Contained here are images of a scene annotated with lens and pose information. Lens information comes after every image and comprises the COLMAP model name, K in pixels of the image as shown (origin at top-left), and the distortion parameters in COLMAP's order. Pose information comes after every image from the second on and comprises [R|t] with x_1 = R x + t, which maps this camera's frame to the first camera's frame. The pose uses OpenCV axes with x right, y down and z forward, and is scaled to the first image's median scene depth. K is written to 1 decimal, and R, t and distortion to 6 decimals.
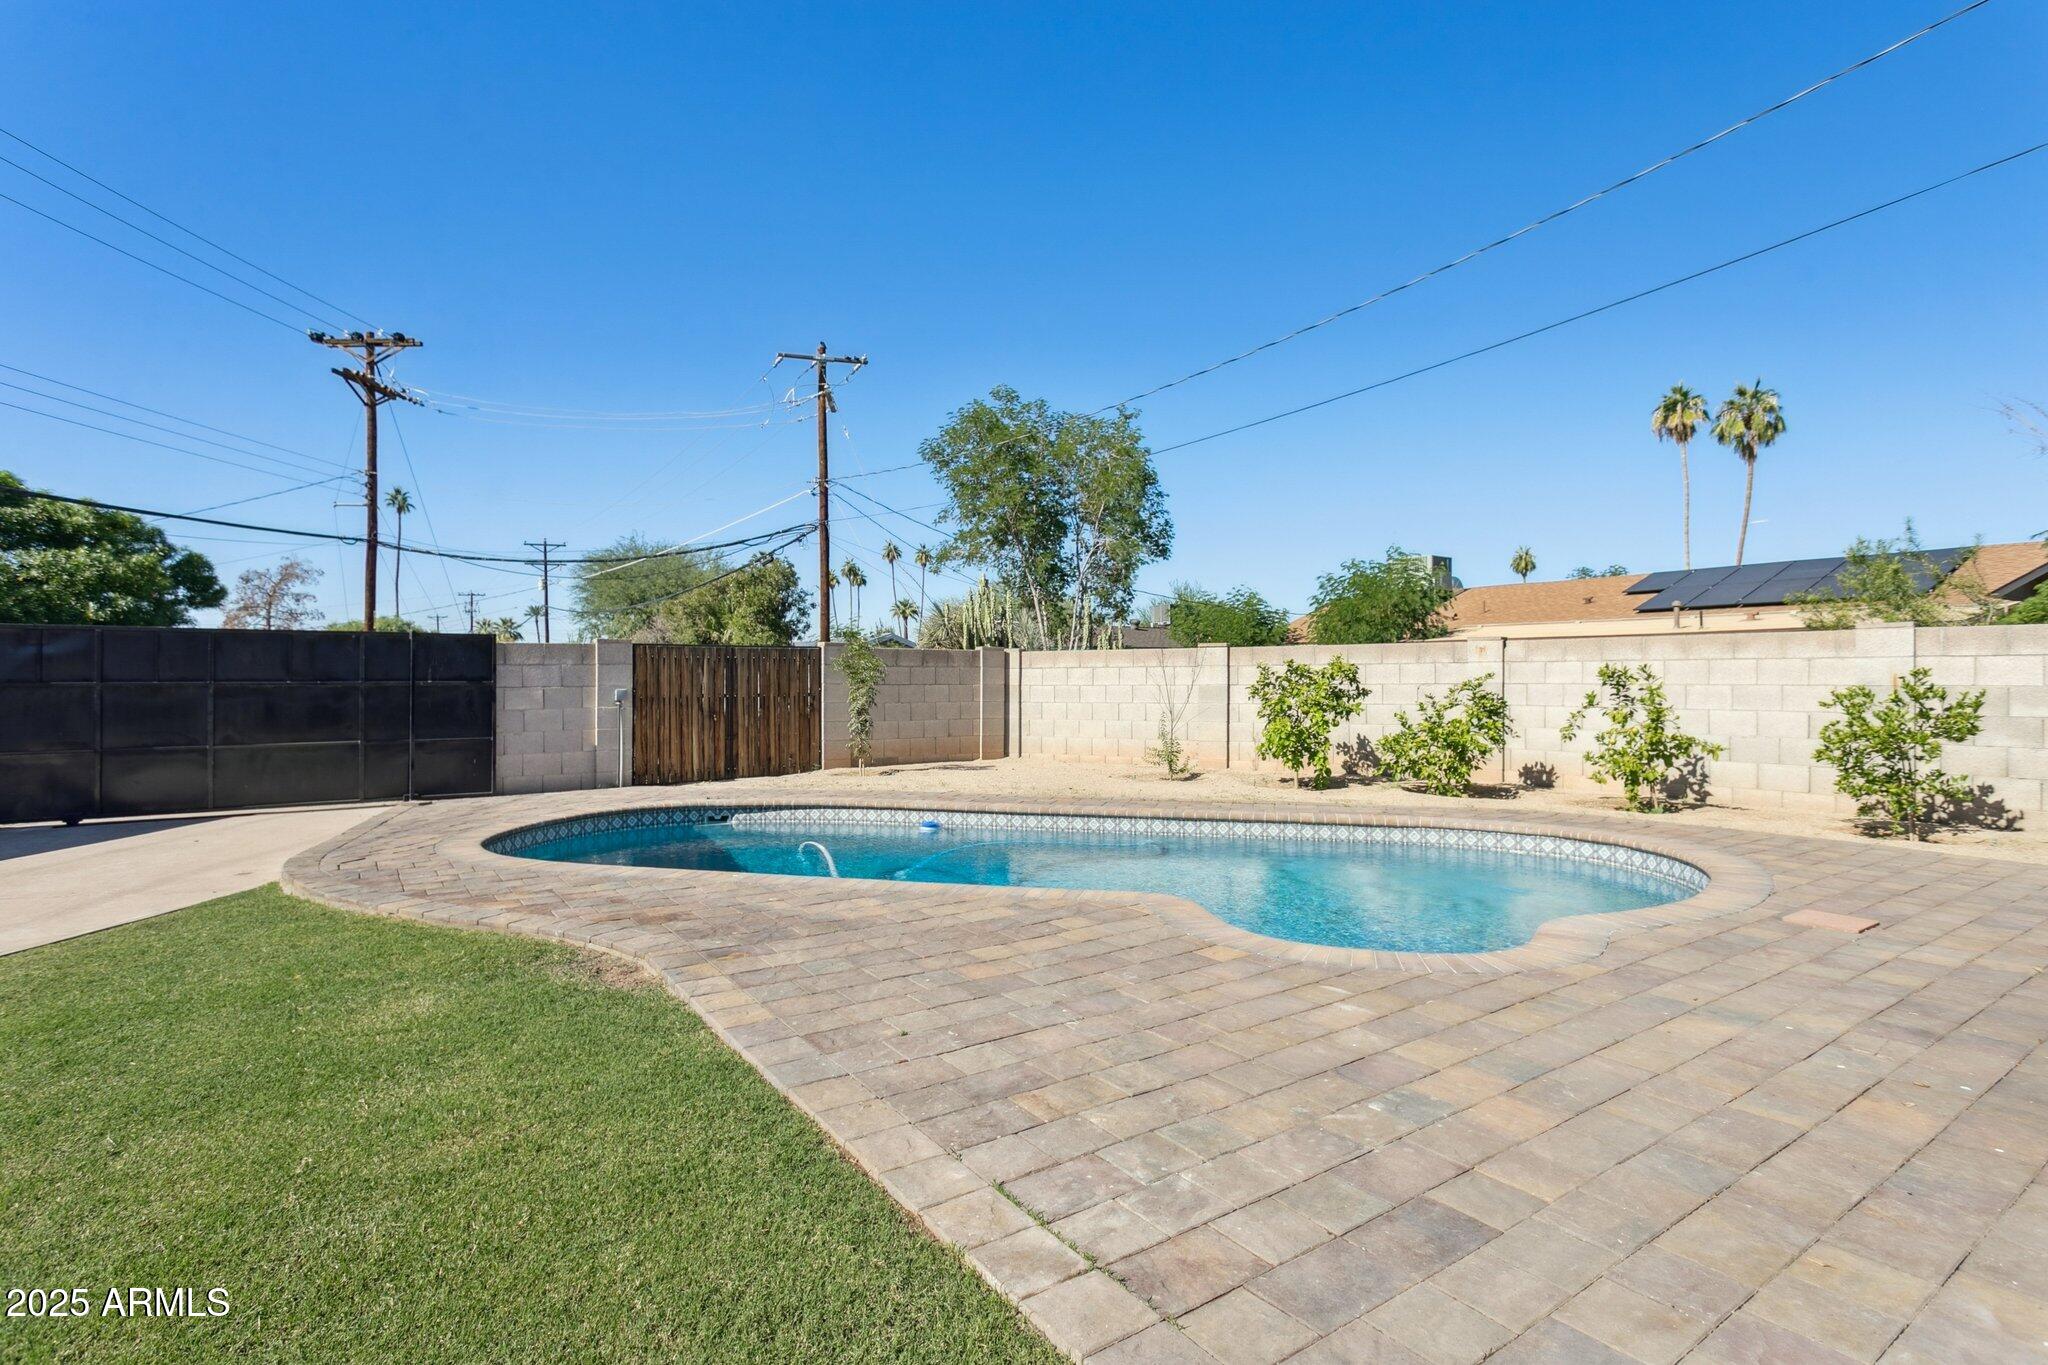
lens RADIAL K [[995.0, 0, 1018.6], [0, 995.0, 667.9], [0, 0, 1]] dist [-0.004860, -0.000104]
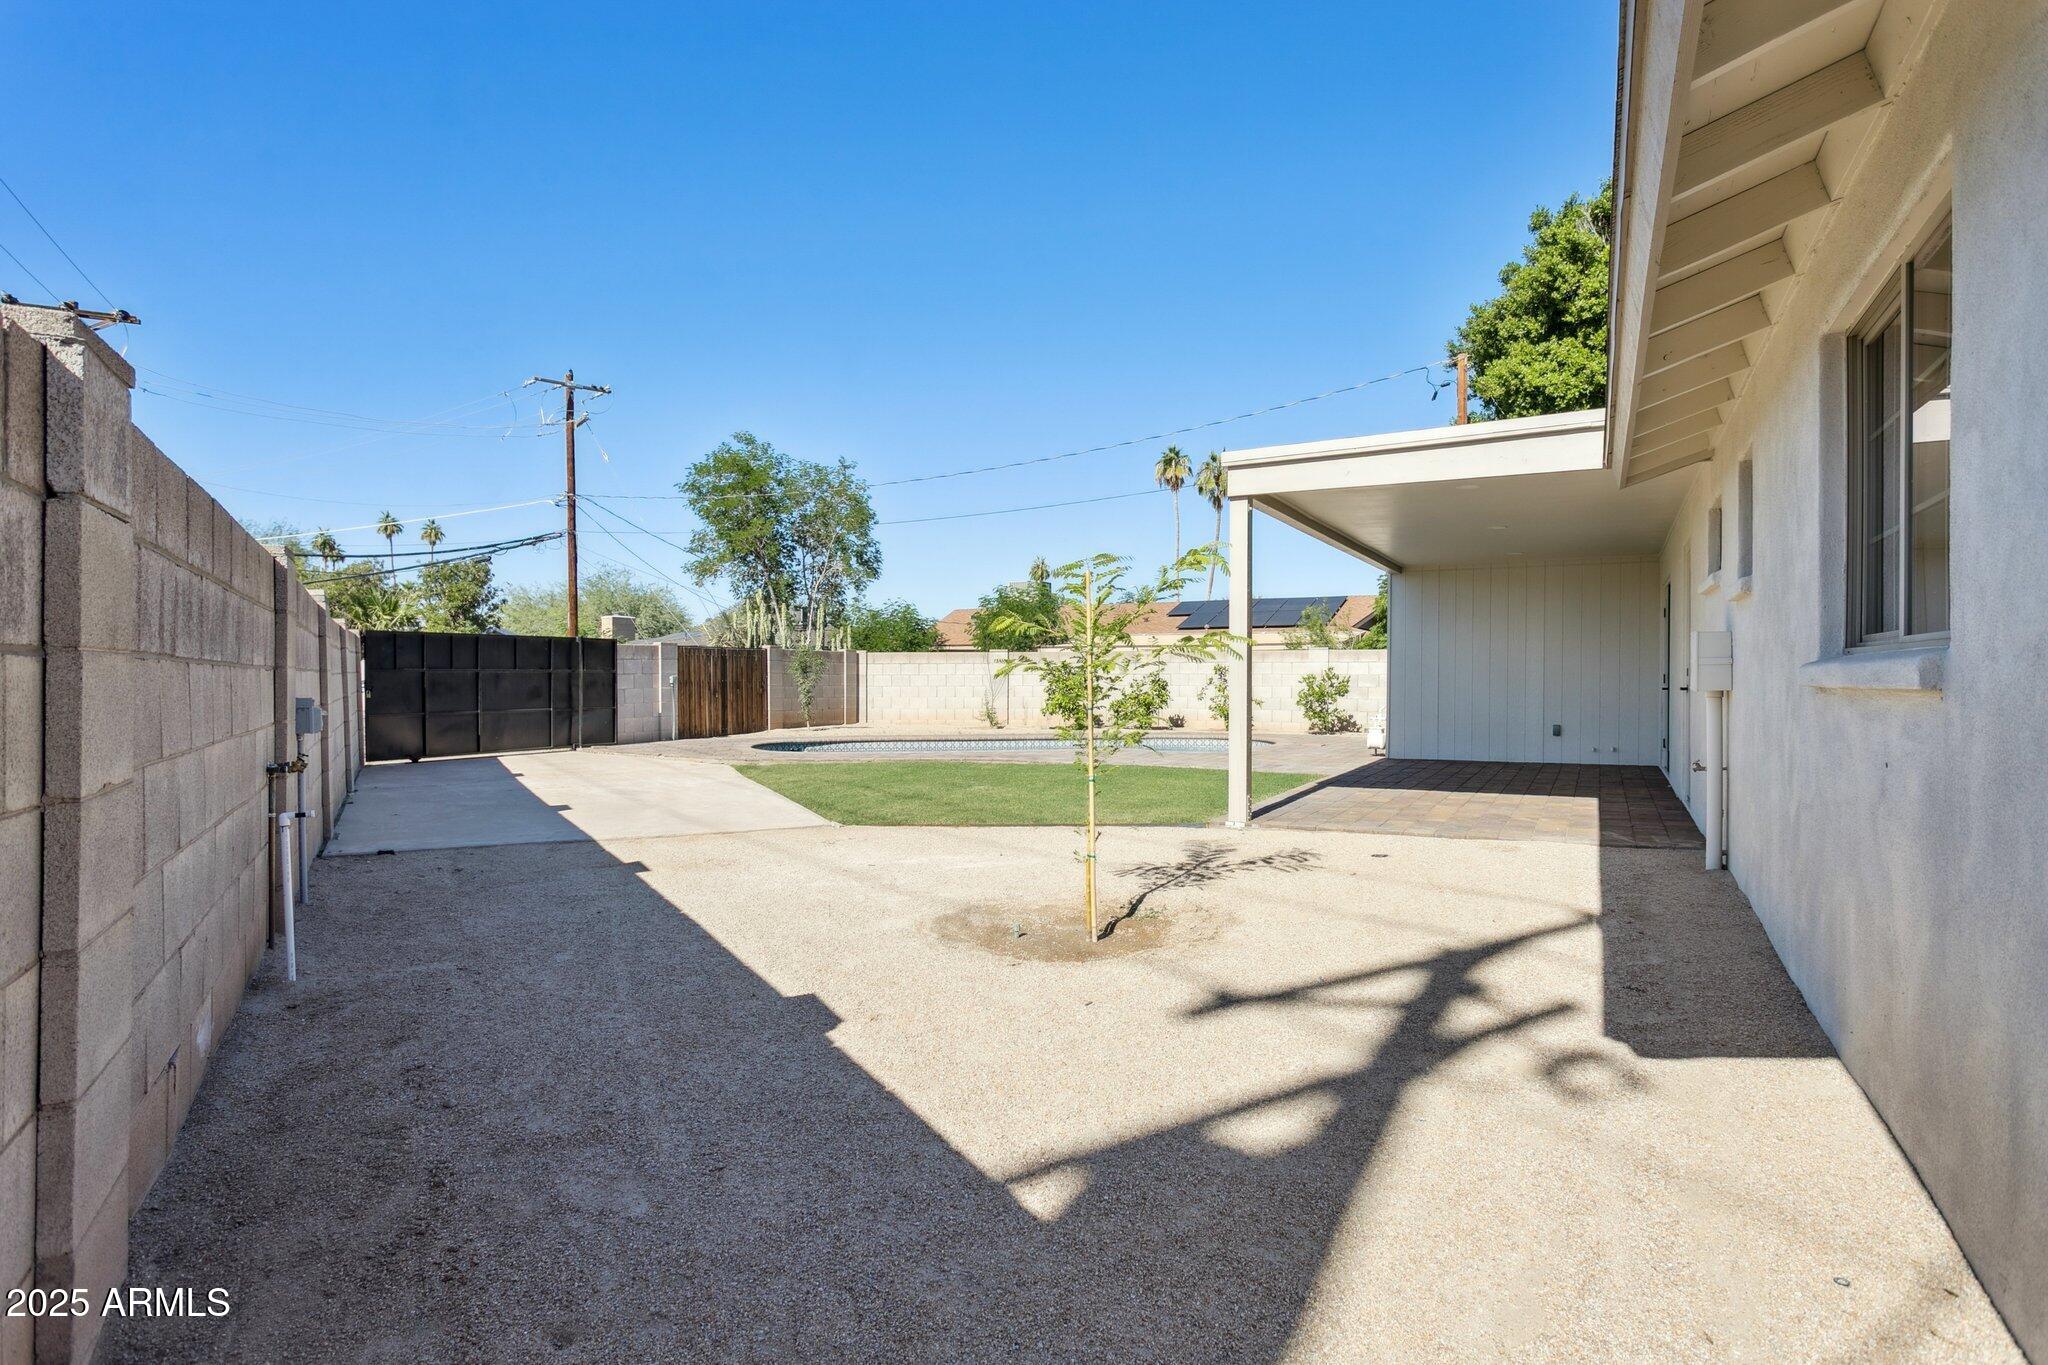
lens RADIAL K [[1041.8, 0, 1024.3], [0, 1041.8, 667.9], [0, 0, 1]] dist [-0.002254, 0.000104]
pose [[0.892317, 0.005253, 0.451378, -0.484504], [-0.007214, 0.999971, 0.002623, 0.000840], [-0.451351, -0.005597, 0.892329, -0.498967]]
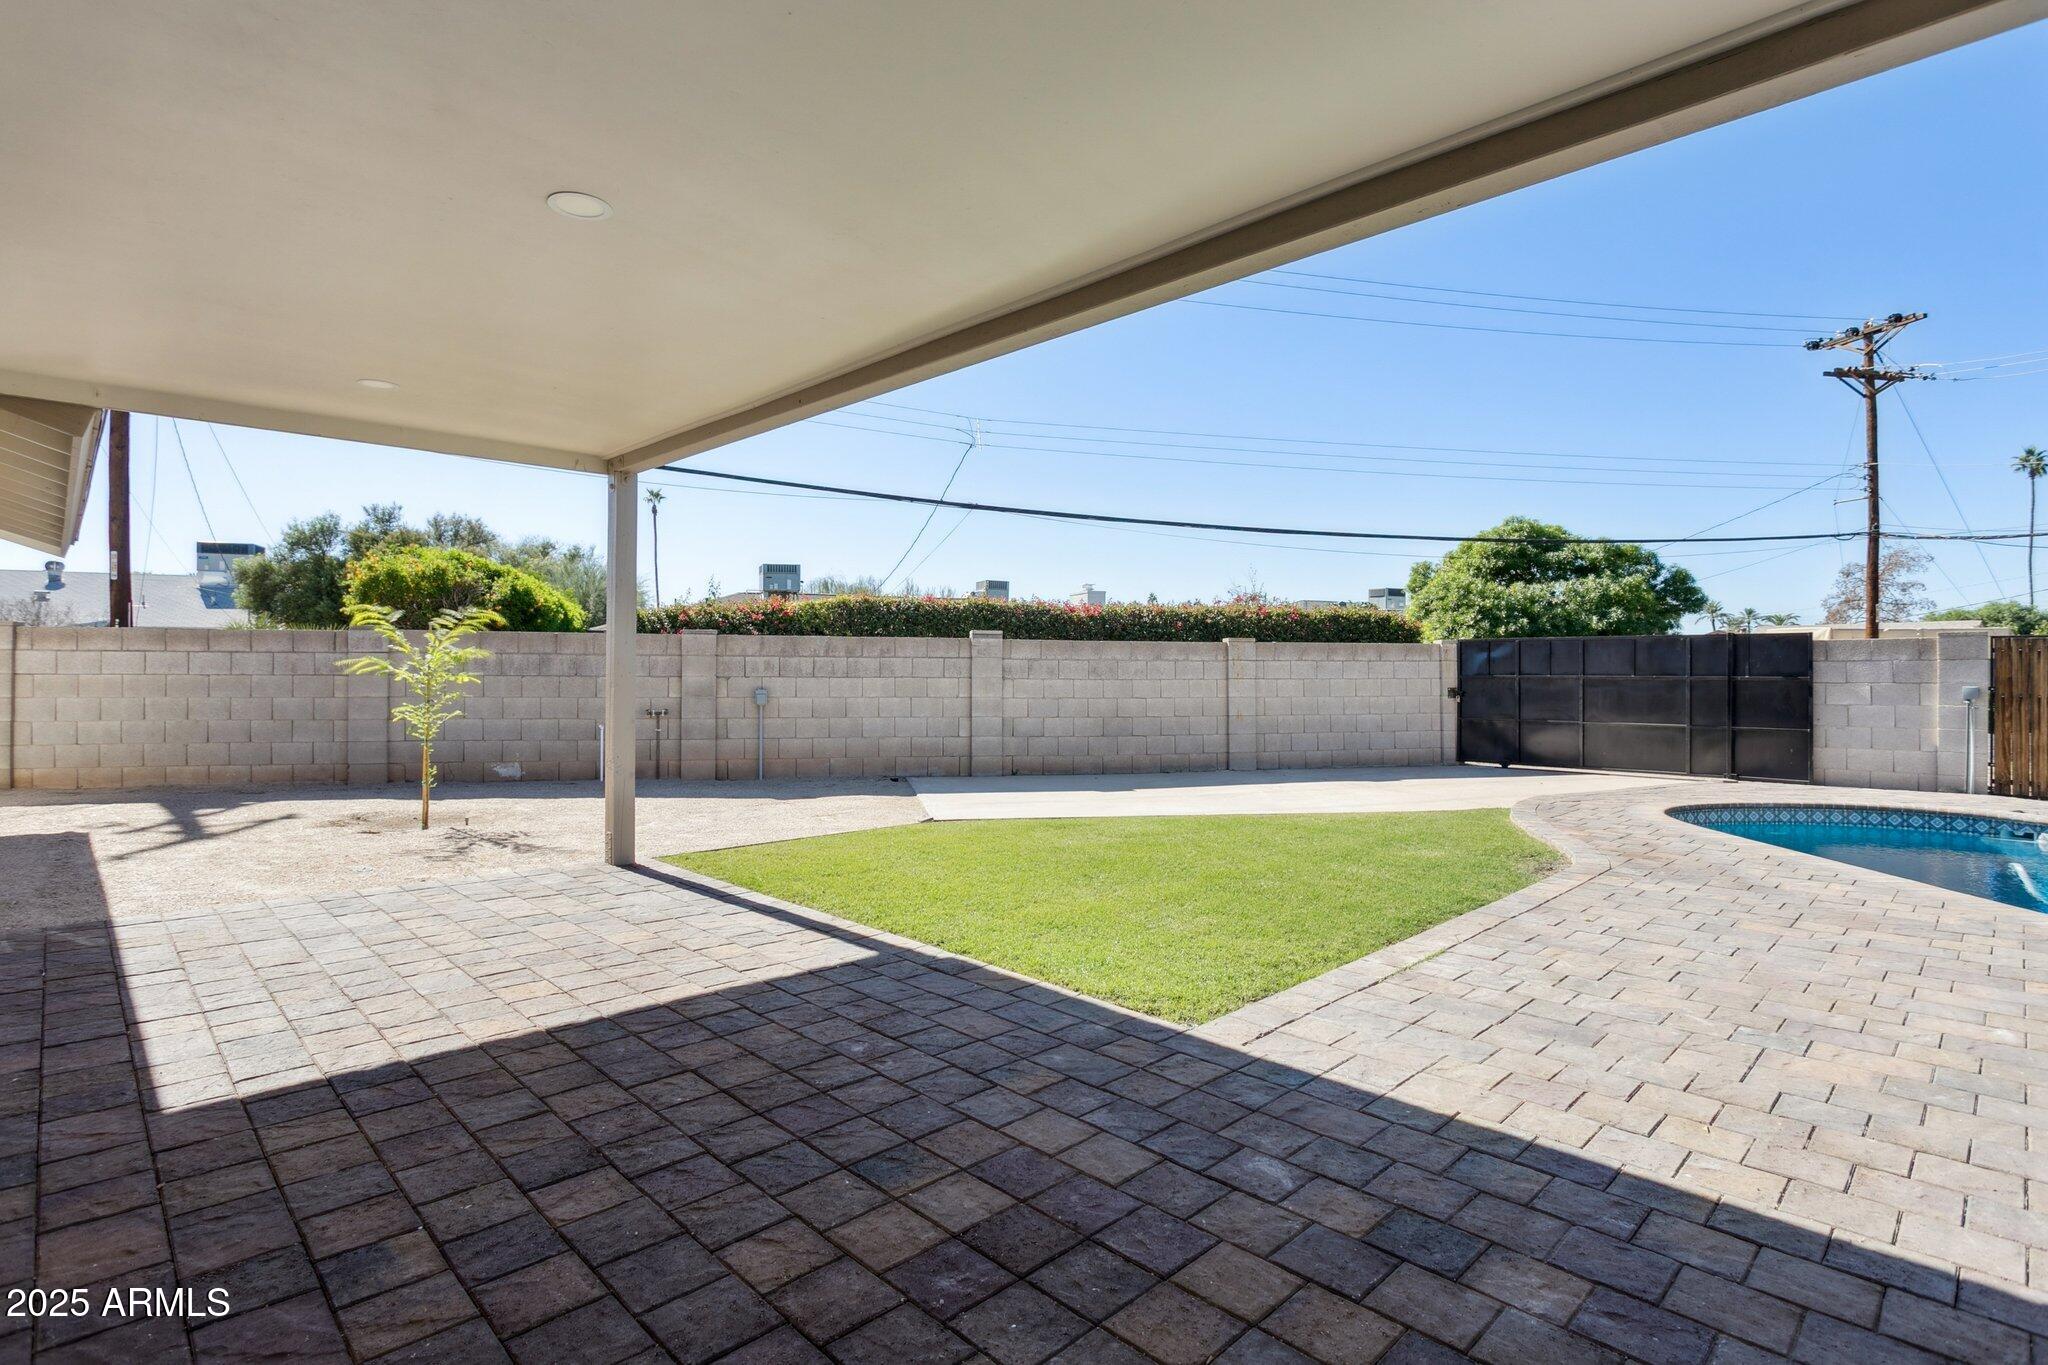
lens RADIAL K [[995.0, 0, 1018.6], [0, 995.0, 667.9], [0, 0, 1]] dist [-0.004860, -0.000104]
pose [[0.181694, -0.001406, -0.983354, 0.251242], [0.007681, 0.999970, -0.000011, -0.001788], [0.983325, -0.007551, 0.181699, -0.017347]]
